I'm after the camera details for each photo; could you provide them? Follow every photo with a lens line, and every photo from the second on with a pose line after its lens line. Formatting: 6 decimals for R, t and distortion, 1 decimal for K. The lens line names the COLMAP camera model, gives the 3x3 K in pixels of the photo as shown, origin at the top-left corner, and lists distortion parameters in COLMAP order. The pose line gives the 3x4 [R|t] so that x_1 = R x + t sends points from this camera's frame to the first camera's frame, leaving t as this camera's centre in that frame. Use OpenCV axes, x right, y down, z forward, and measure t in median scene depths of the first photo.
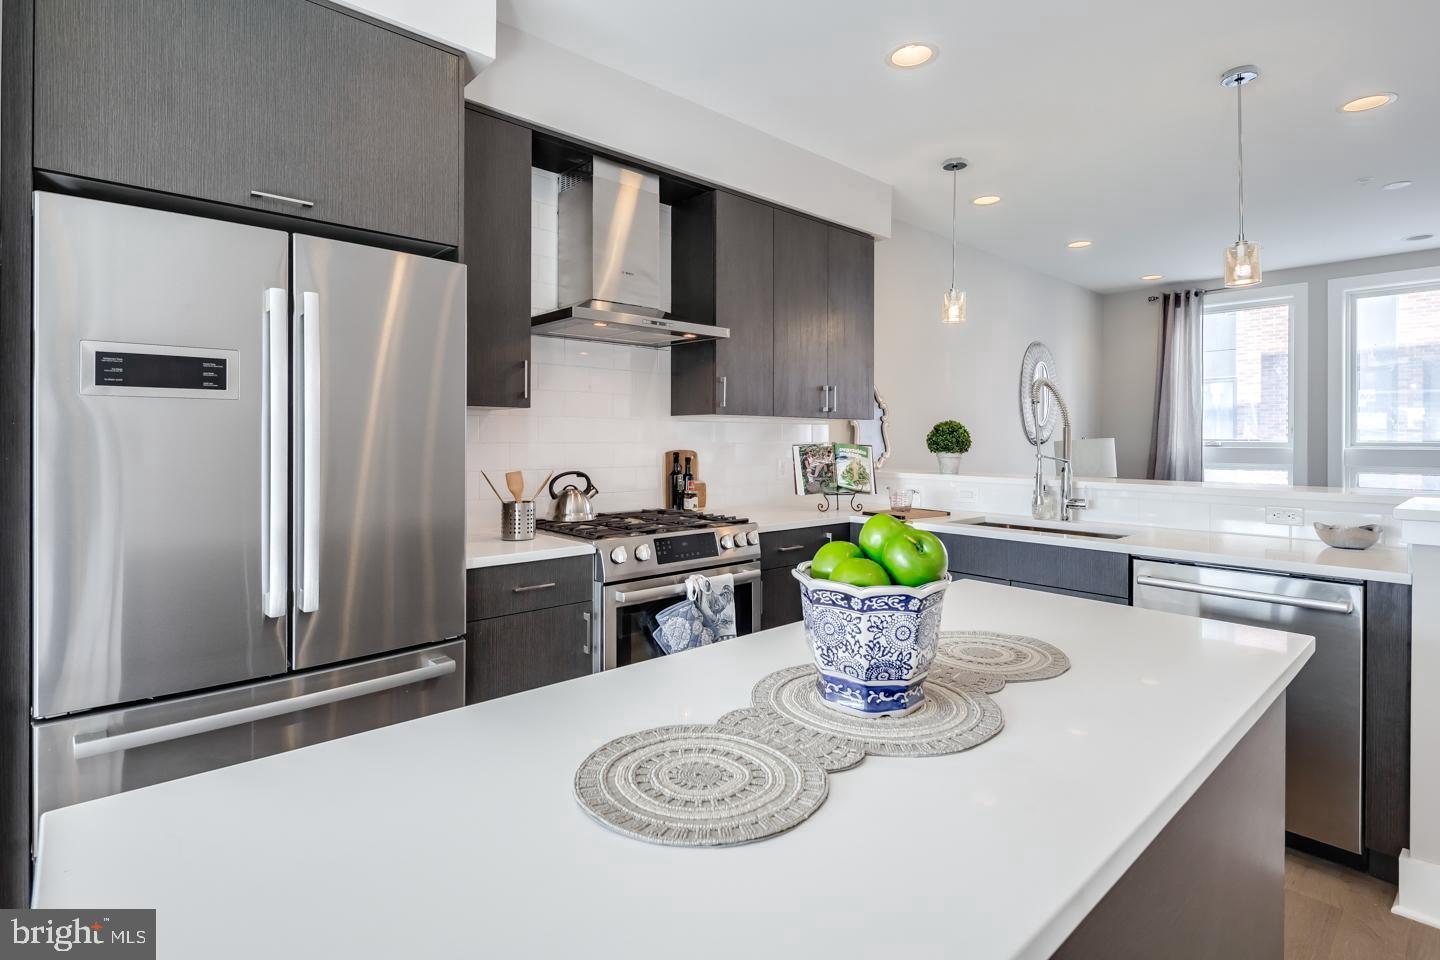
lens RADIAL K [[689.6, 0, 707.2], [0, 689.6, 439.3], [0, 0, 1]] dist [0.004278, -0.002968]
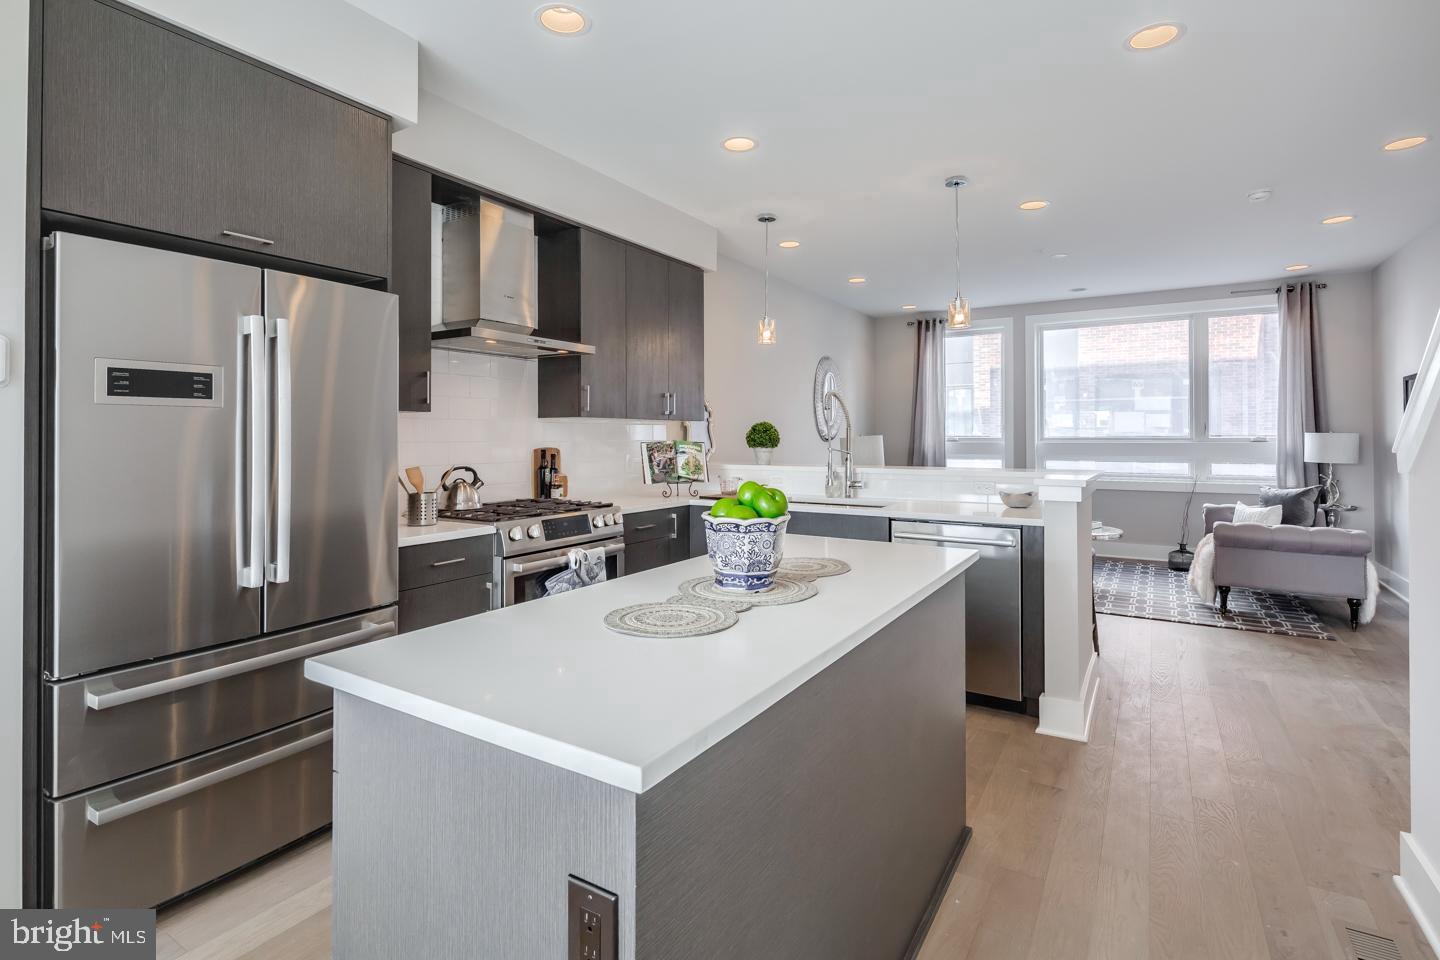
lens RADIAL K [[689.6, 0, 711.3], [0, 689.6, 430.7], [0, 0, 1]] dist [0.004278, -0.002968]
pose [[0.960396, -0.002927, 0.278624, -0.116948], [0.005662, 0.999943, -0.009013, -0.000748], [-0.278581, 0.010233, 0.960358, -0.228451]]
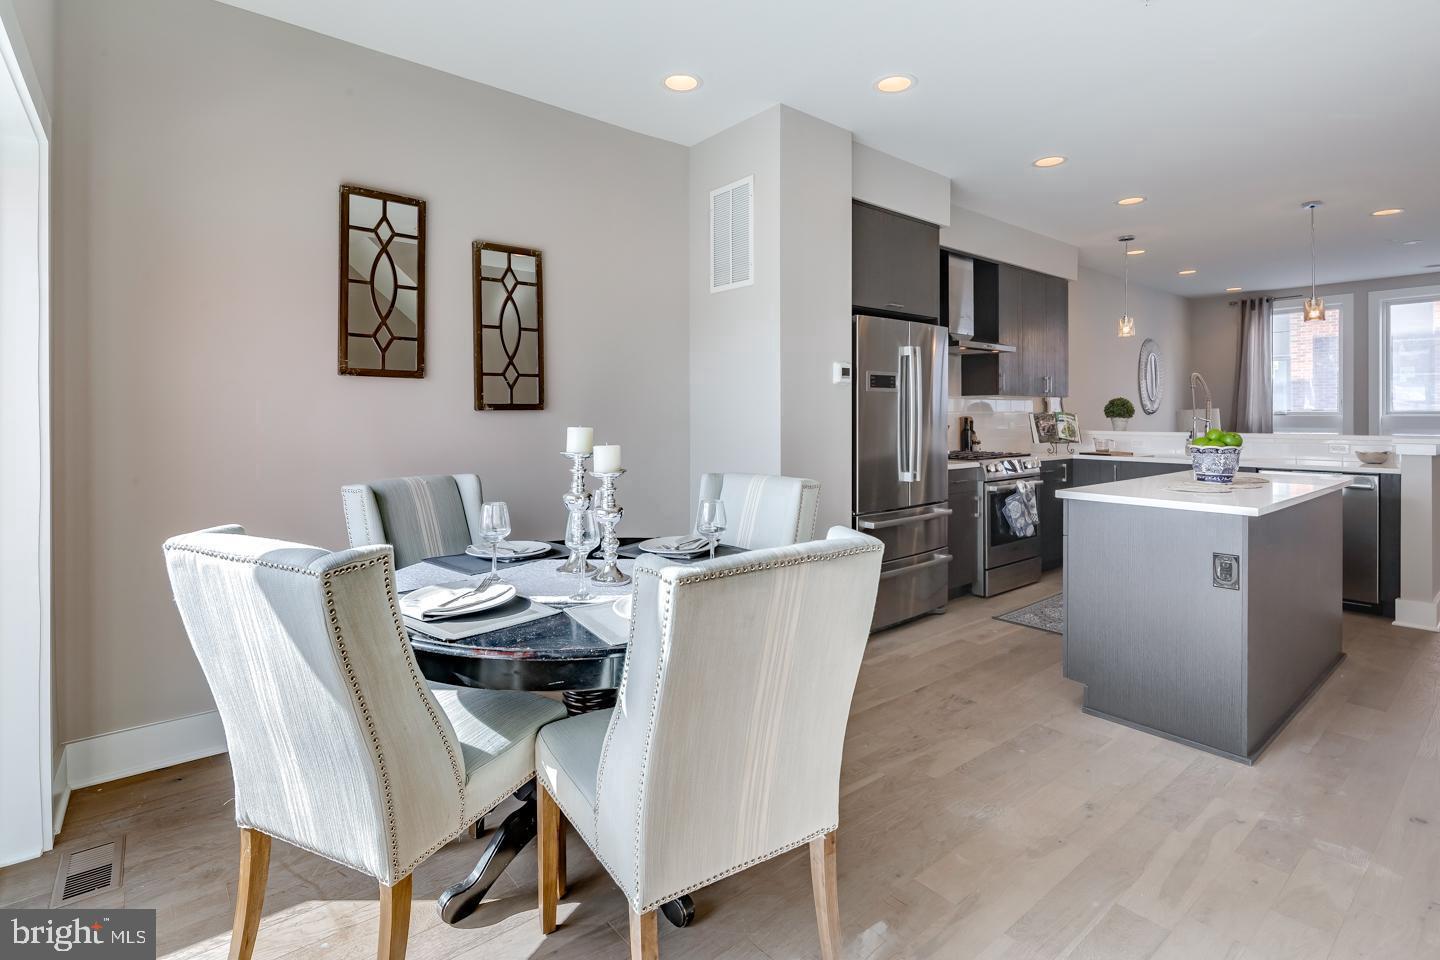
lens RADIAL K [[689.6, 0, 712.9], [0, 689.6, 420.8], [0, 0, 1]] dist [0.004278, -0.002968]
pose [[0.999432, -0.006106, -0.033135, -0.736414], [0.006369, 0.999949, 0.007827, 0.011275], [0.033086, -0.008034, 0.999420, -0.854710]]
